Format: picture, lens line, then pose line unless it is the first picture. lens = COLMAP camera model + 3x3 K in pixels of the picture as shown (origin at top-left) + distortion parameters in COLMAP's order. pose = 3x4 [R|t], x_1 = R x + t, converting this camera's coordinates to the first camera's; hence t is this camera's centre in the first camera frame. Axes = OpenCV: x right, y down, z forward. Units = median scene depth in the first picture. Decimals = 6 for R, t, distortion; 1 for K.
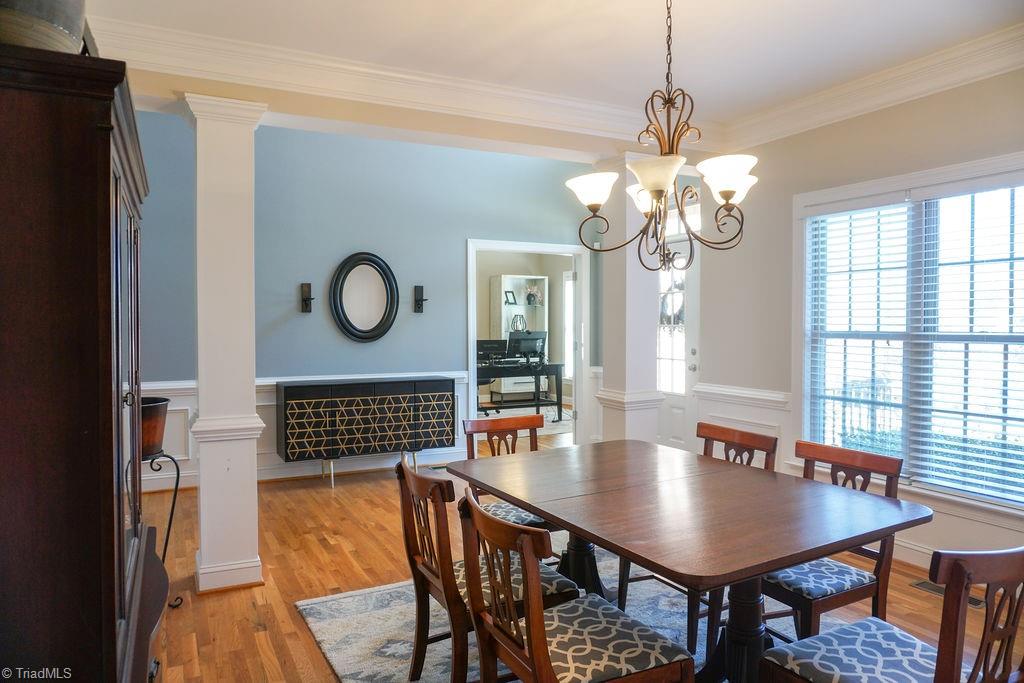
lens RADIAL K [[695.2, 0, 513.7], [0, 695.2, 334.7], [0, 0, 1]] dist [-0.009422, -0.000242]
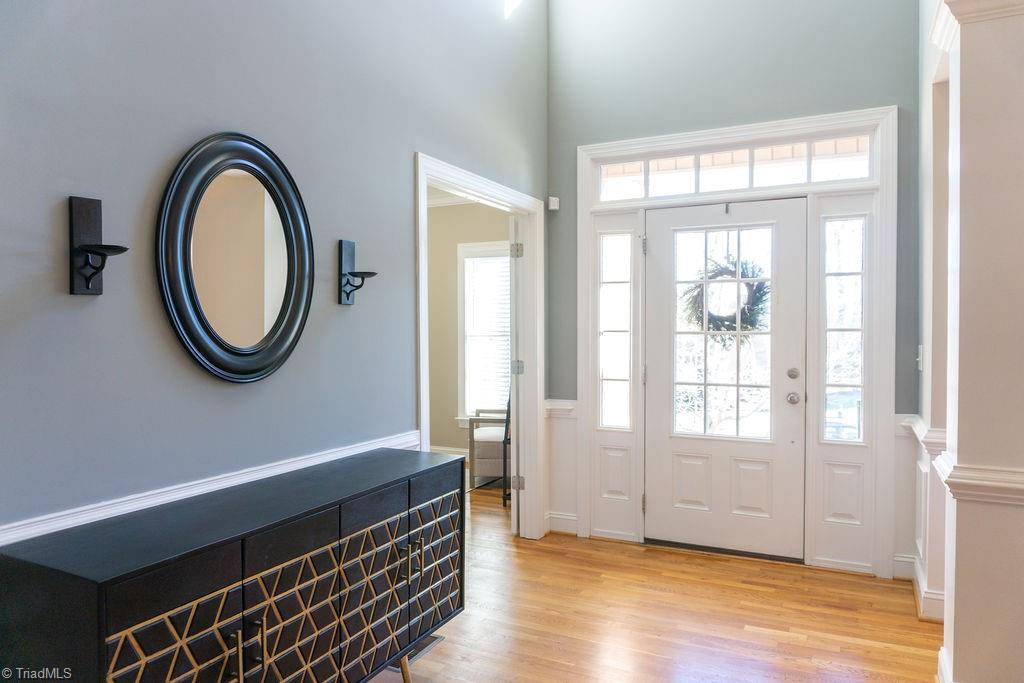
lens RADIAL K [[683.3, 0, 514.2], [0, 683.3, 338.9], [0, 0, 1]] dist [-0.015385, 0.000078]
pose [[0.815369, -0.009597, 0.578863, -0.244344], [0.010081, 0.999946, 0.002379, -0.008904], [-0.578855, 0.003896, 0.815422, 0.500293]]
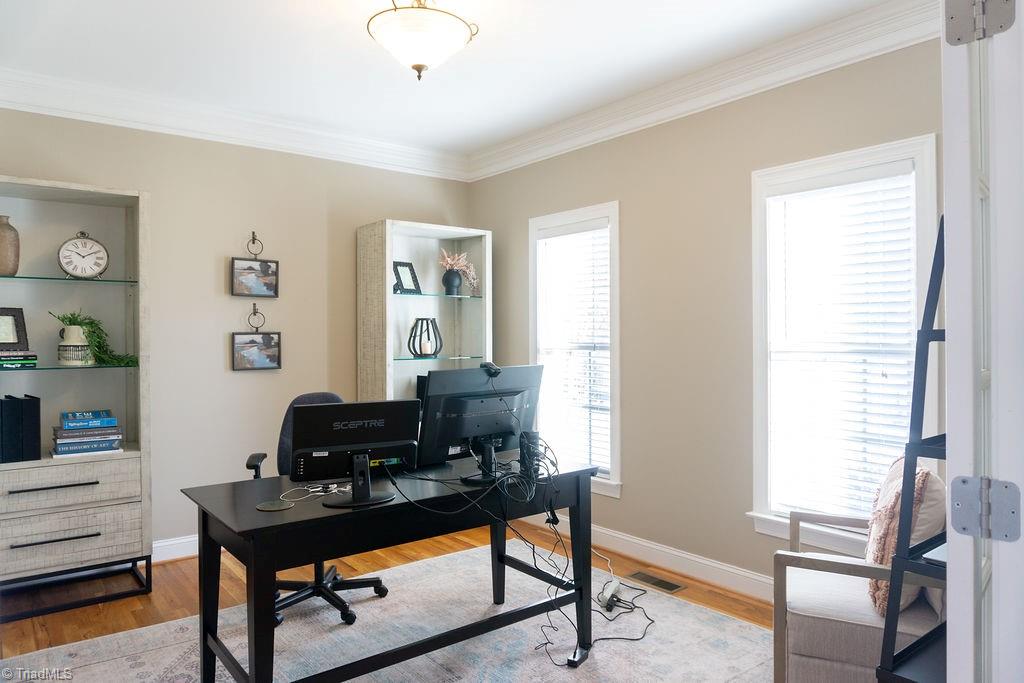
lens RADIAL K [[695.2, 0, 513.7], [0, 695.2, 334.7], [0, 0, 1]] dist [-0.009422, -0.000242]
pose [[0.983233, -0.003105, 0.182327, -0.026390], [0.006156, 0.999850, -0.016166, -0.016031], [-0.182249, 0.017017, 0.983105, 0.848051]]
